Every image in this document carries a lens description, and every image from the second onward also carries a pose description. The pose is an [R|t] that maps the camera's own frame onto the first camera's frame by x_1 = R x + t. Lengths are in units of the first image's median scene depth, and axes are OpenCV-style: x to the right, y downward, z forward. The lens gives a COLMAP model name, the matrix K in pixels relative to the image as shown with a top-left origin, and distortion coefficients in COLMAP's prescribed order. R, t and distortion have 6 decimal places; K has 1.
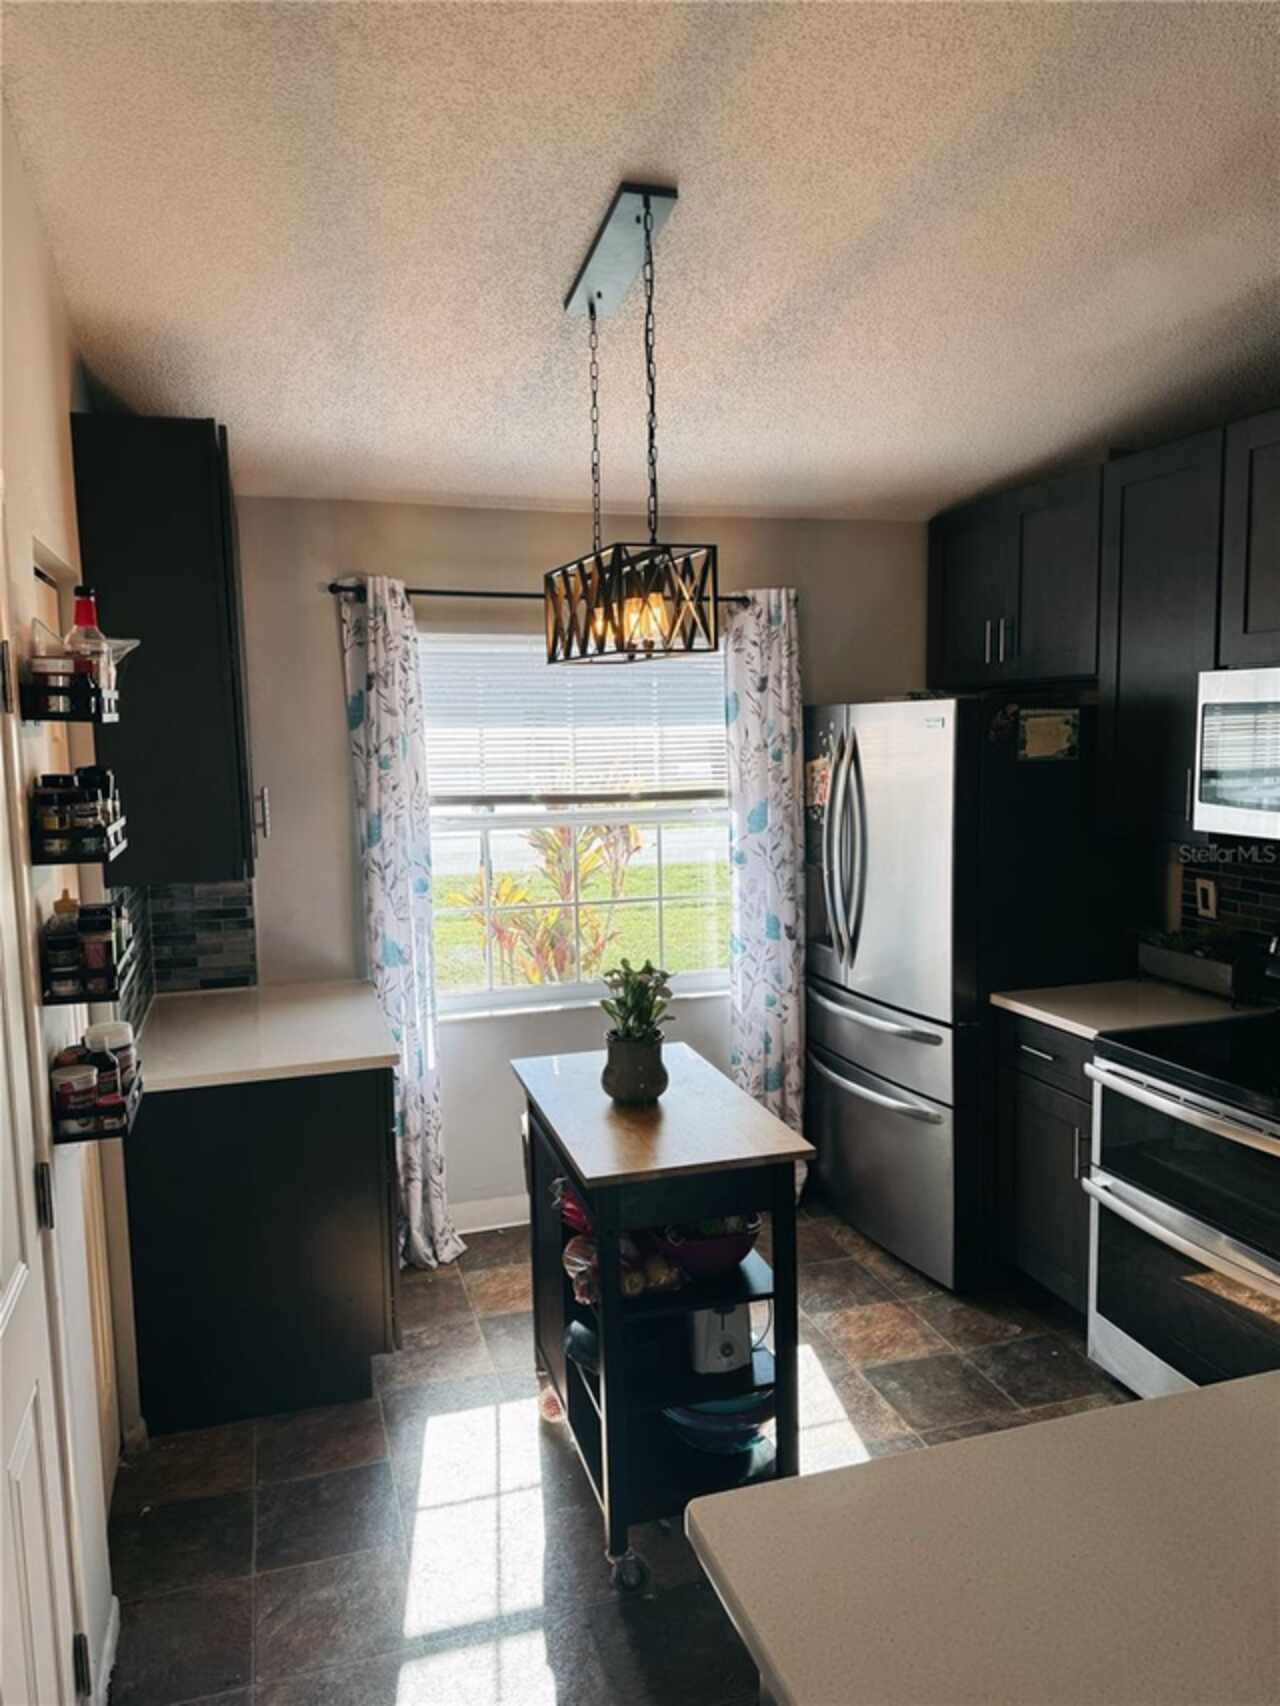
lens RADIAL K [[1179.6, 0, 657.5], [0, 1179.6, 864.3], [0, 0, 1]] dist [0.047188, -0.065558]
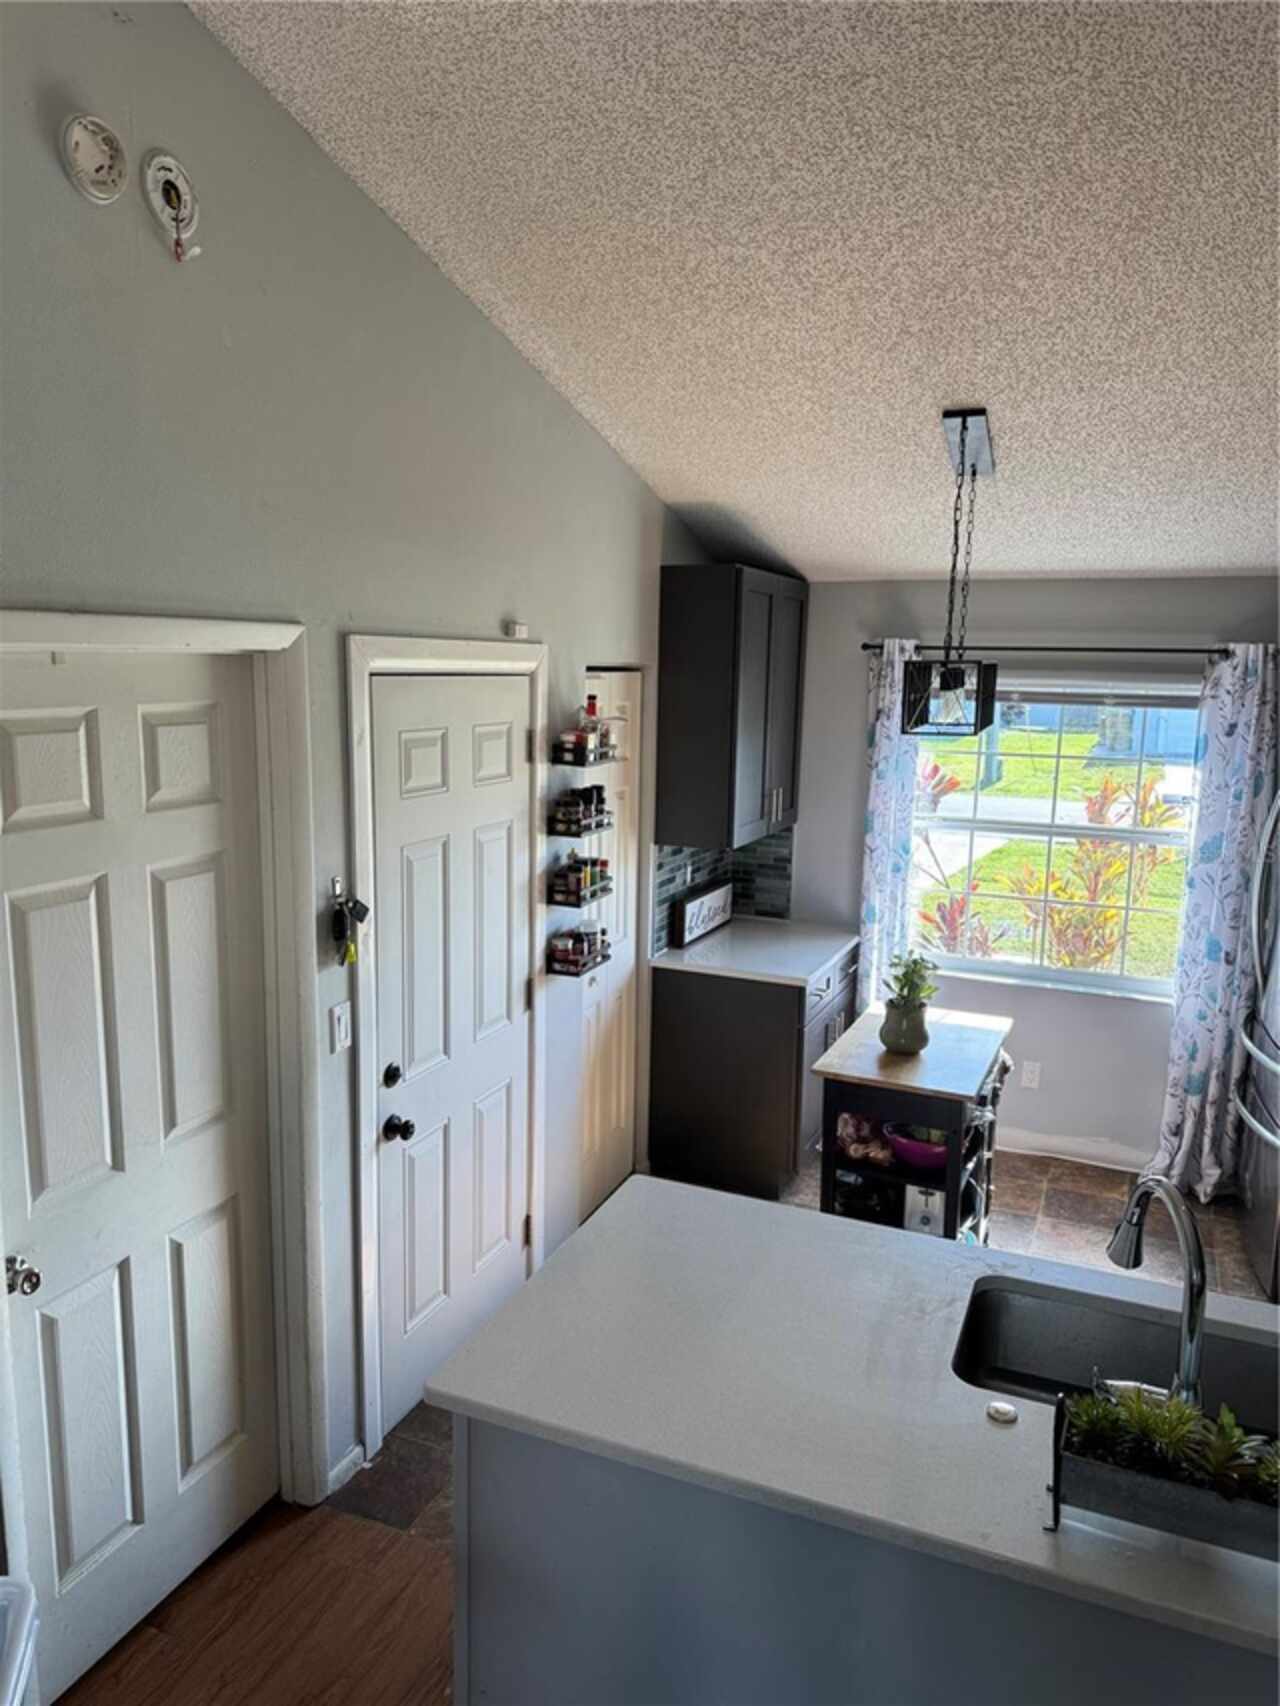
lens RADIAL K [[1179.6, 0, 634.5], [0, 1179.6, 857.1], [0, 0, 1]] dist [0.047188, -0.065558]
pose [[0.752336, 0.138218, -0.644117, 0.400285], [-0.110811, 0.990362, 0.083088, -0.066012], [0.649394, 0.008865, 0.760401, -0.196313]]
